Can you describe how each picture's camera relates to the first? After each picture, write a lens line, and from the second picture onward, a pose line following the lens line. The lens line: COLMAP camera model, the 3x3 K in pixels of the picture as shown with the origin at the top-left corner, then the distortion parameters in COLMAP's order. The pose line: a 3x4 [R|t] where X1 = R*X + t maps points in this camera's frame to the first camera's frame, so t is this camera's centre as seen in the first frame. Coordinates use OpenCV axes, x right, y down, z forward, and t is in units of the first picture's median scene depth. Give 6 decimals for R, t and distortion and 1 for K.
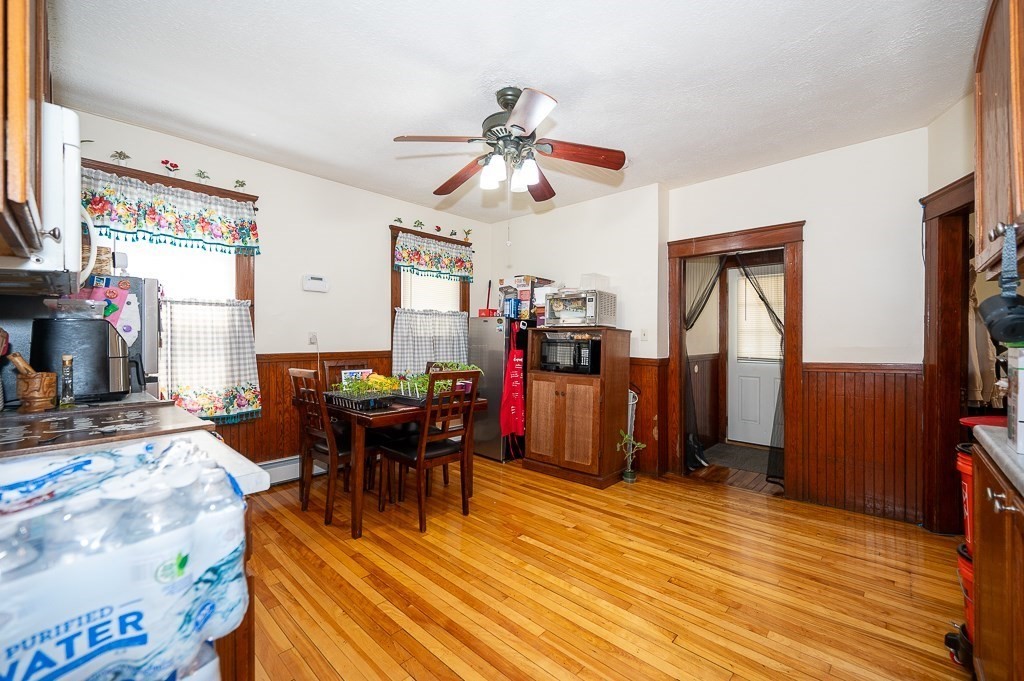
lens RADIAL K [[414.6, 0, 516.7], [0, 414.6, 338.8], [0, 0, 1]] dist [-0.000291, 0.000063]
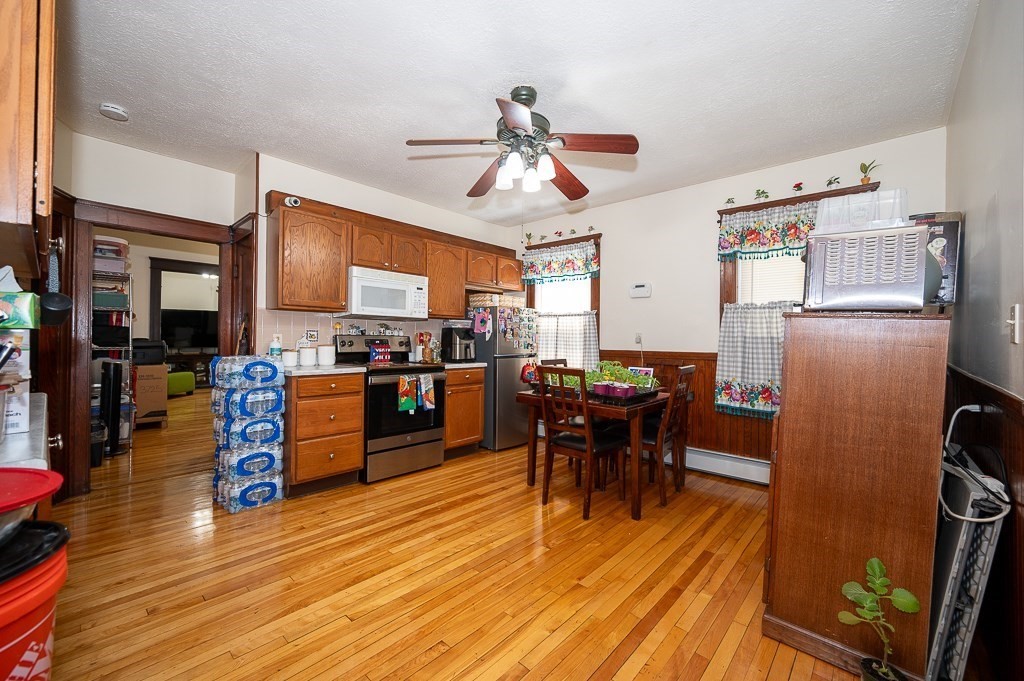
lens RADIAL K [[414.6, 0, 516.8], [0, 414.6, 340.3], [0, 0, 1]] dist [-0.000291, 0.000063]
pose [[0.020291, 0.001369, -0.999793, 0.793403], [-0.015666, 0.999877, 0.001051, 0.010452], [0.999671, 0.015642, 0.020310, 0.772559]]
